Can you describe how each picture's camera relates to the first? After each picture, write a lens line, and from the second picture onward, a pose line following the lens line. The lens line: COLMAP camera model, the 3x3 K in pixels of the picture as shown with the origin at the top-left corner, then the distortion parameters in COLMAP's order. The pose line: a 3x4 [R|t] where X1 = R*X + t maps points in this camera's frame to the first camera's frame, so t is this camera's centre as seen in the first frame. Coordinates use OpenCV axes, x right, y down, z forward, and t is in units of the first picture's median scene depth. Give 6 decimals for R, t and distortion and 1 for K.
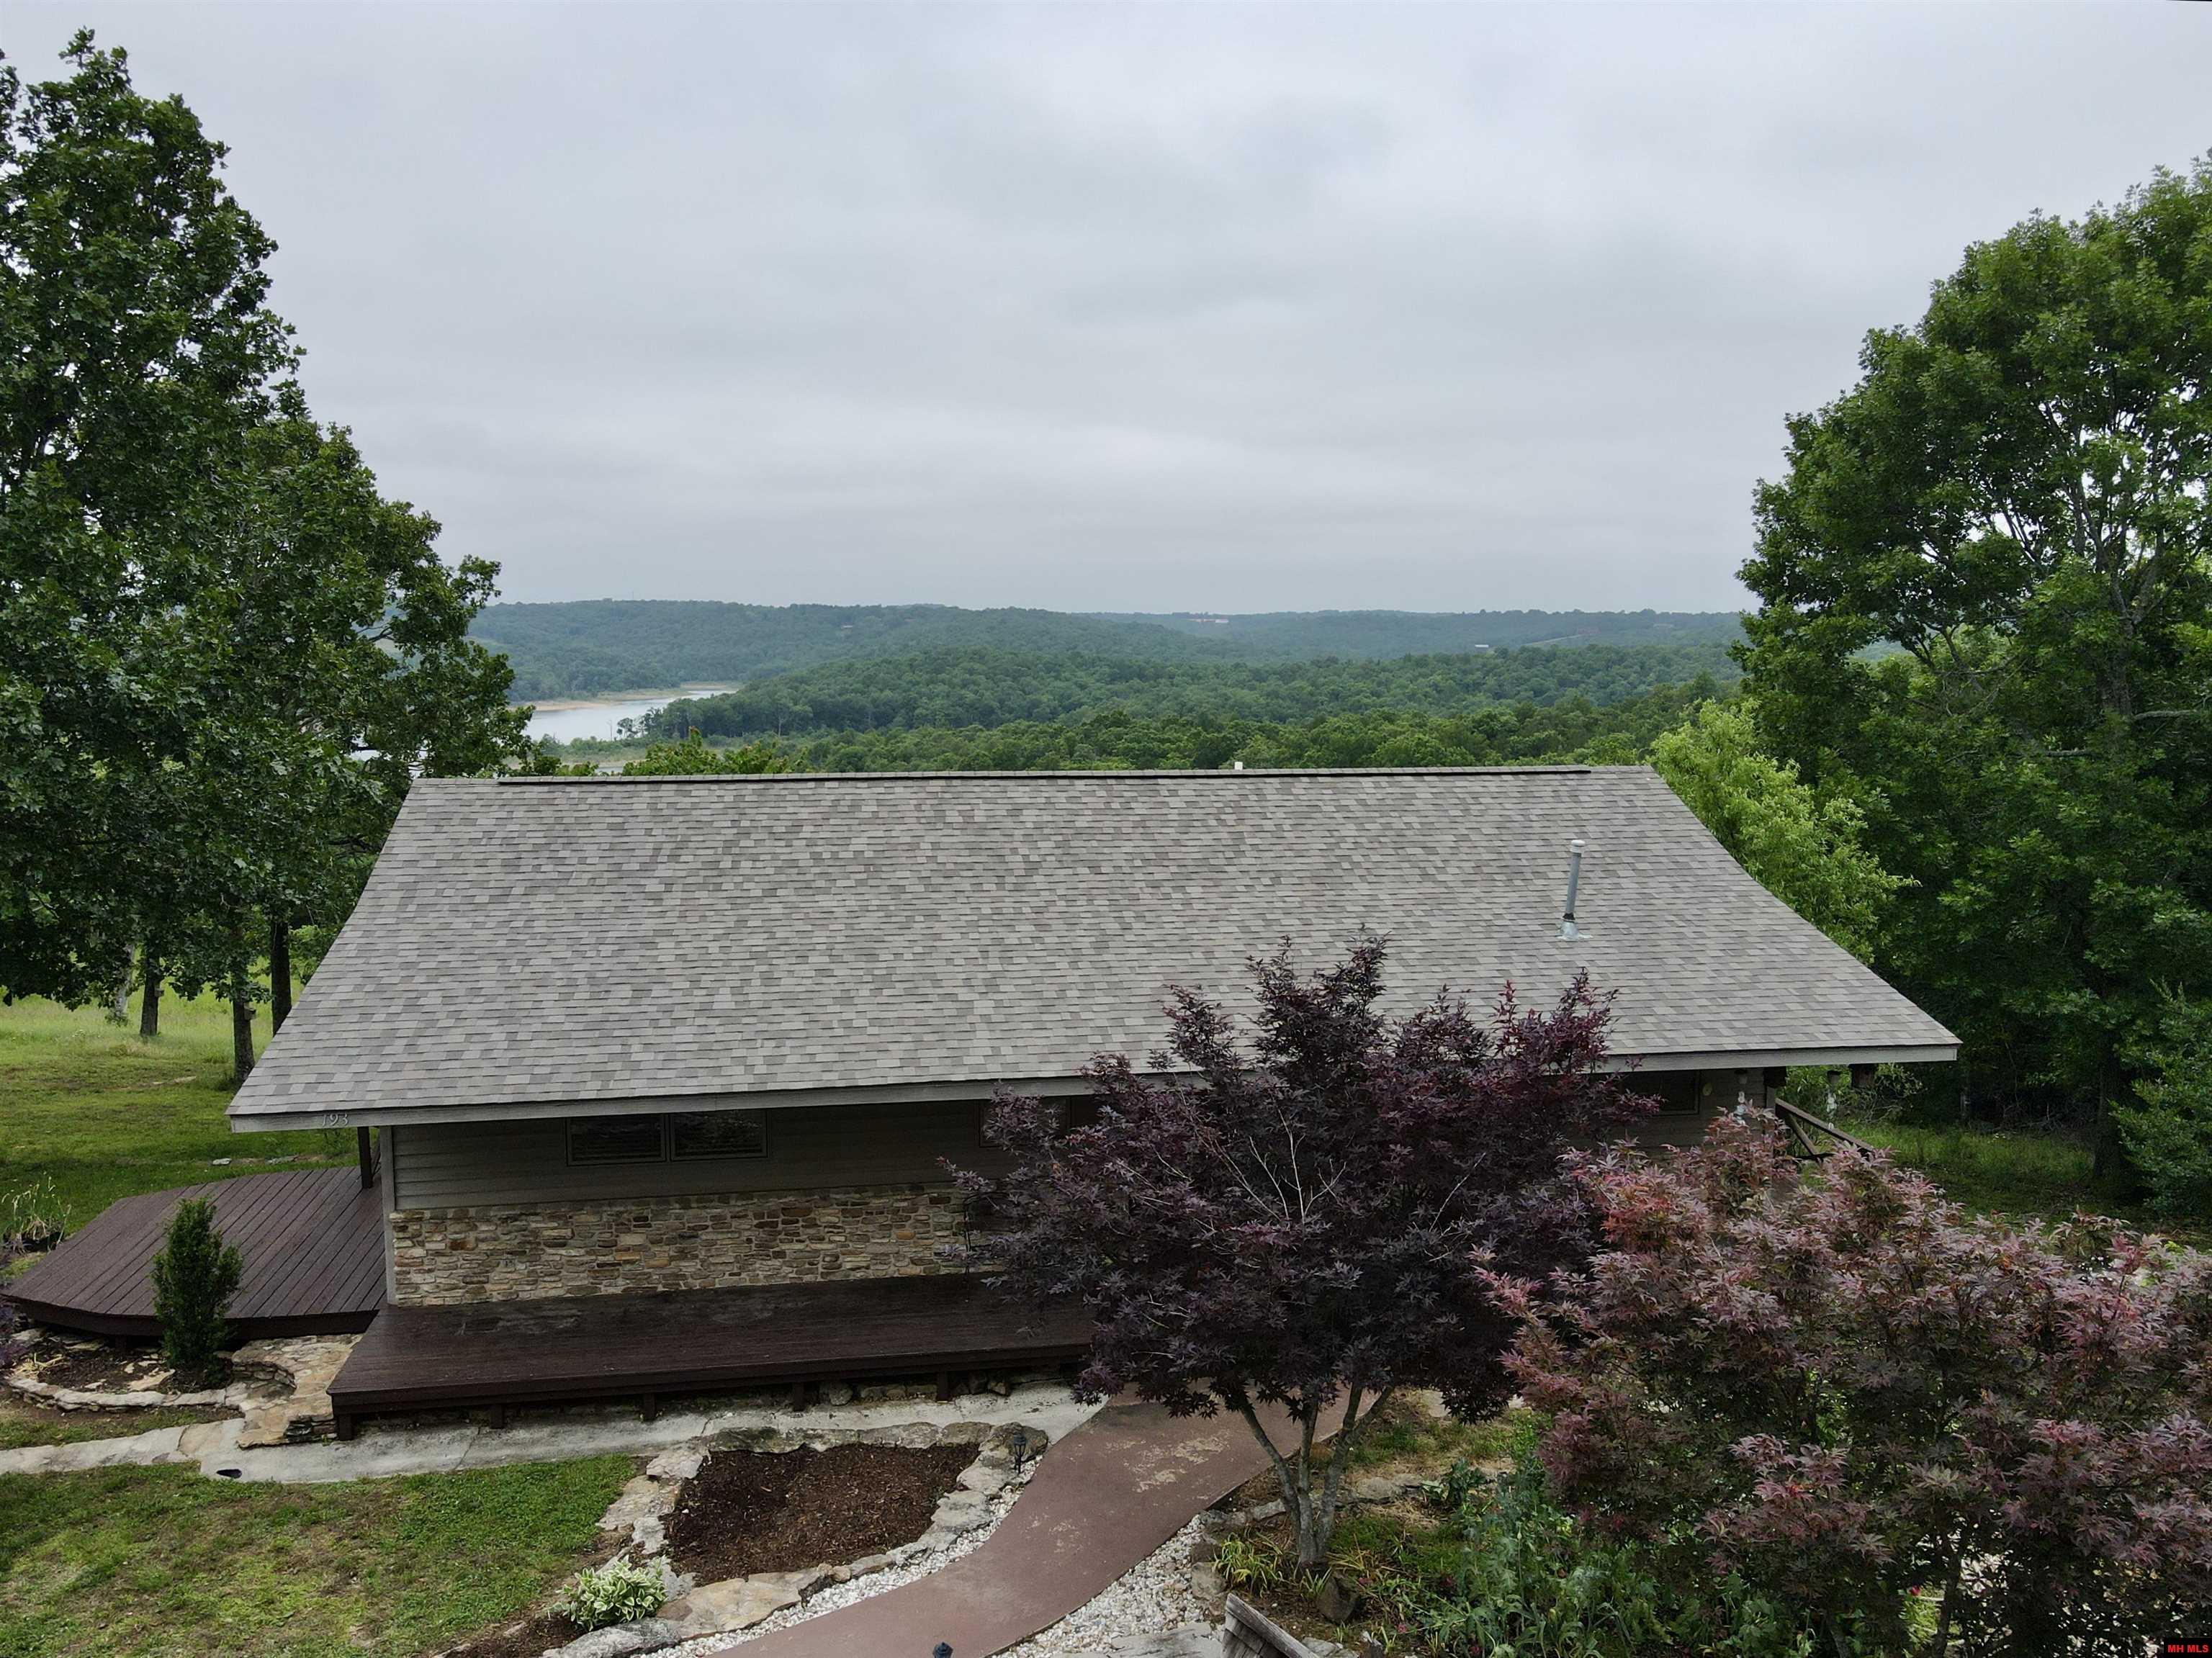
lens RADIAL K [[1639.5, 0, 1108.5], [0, 1639.5, 819.7], [0, 0, 1]] dist [0.008552, 0.005206]
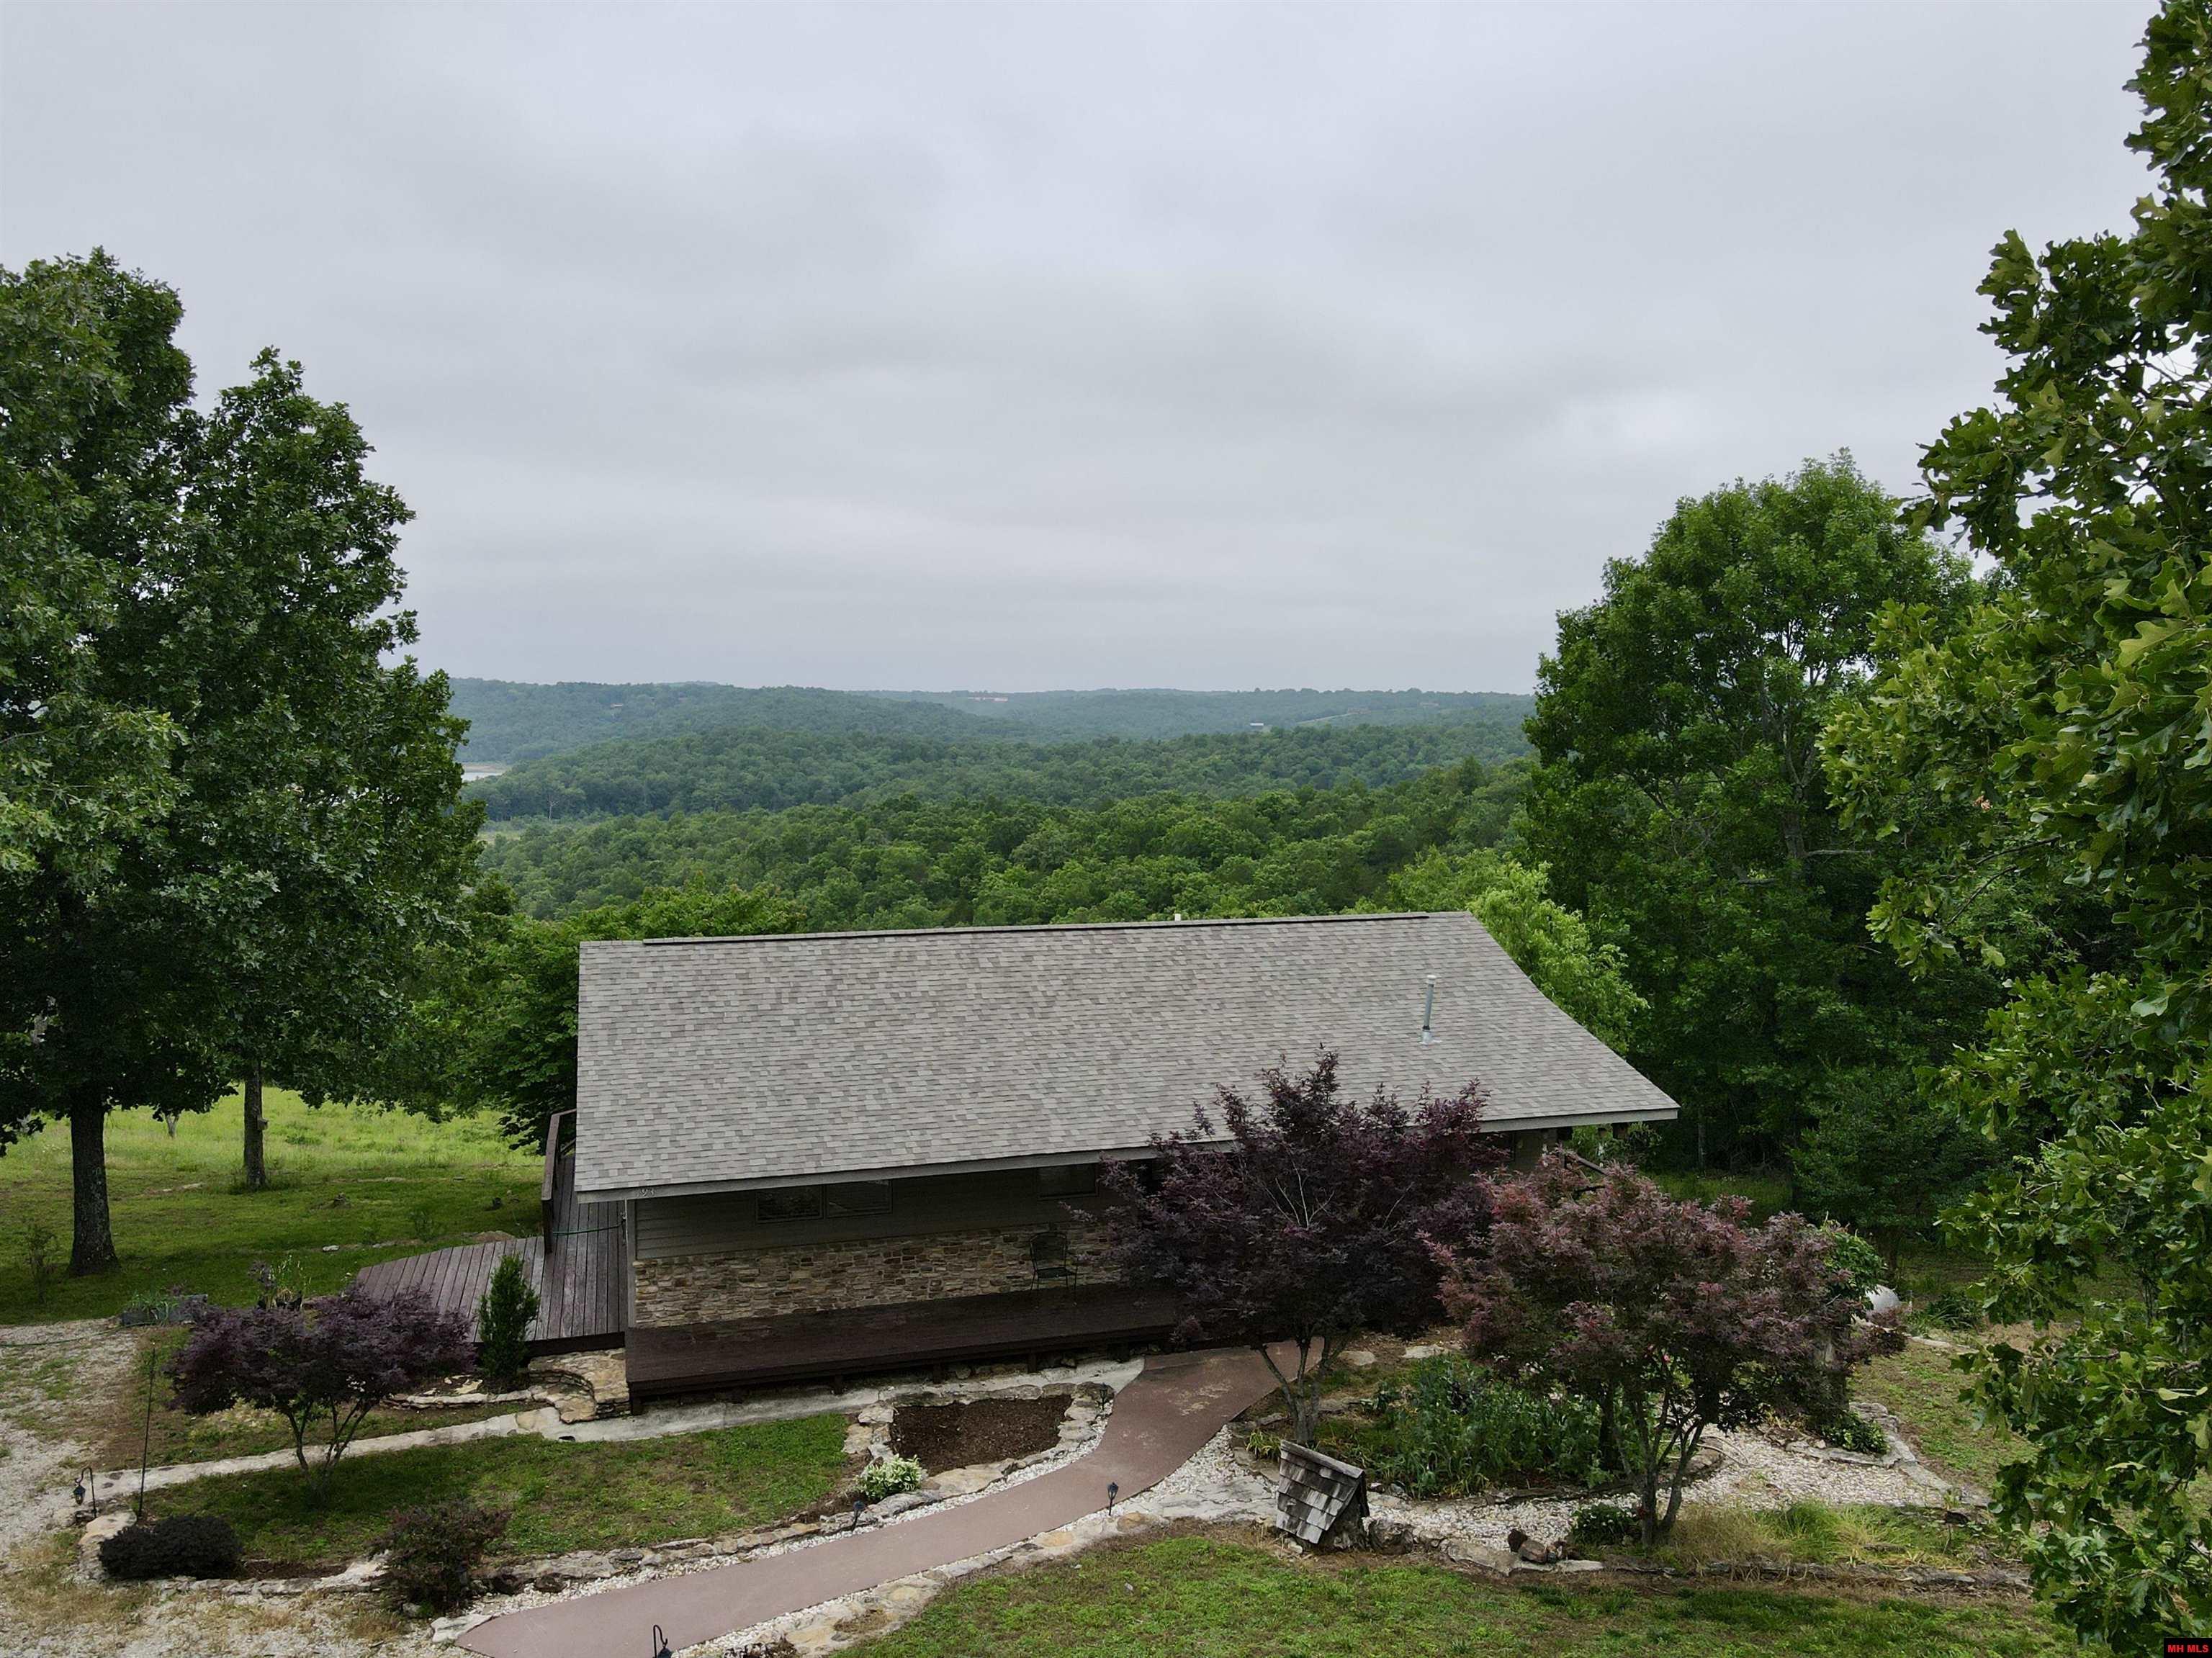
lens RADIAL K [[1653.0, 0, 1106.0], [0, 1653.0, 829.0], [0, 0, 1]] dist [-0.015872, 0.060039]
pose [[0.991365, -0.008035, 0.130885, -0.213626], [0.013550, 0.999055, -0.041303, -0.067570], [-0.130430, 0.042720, 0.990537, -0.470173]]
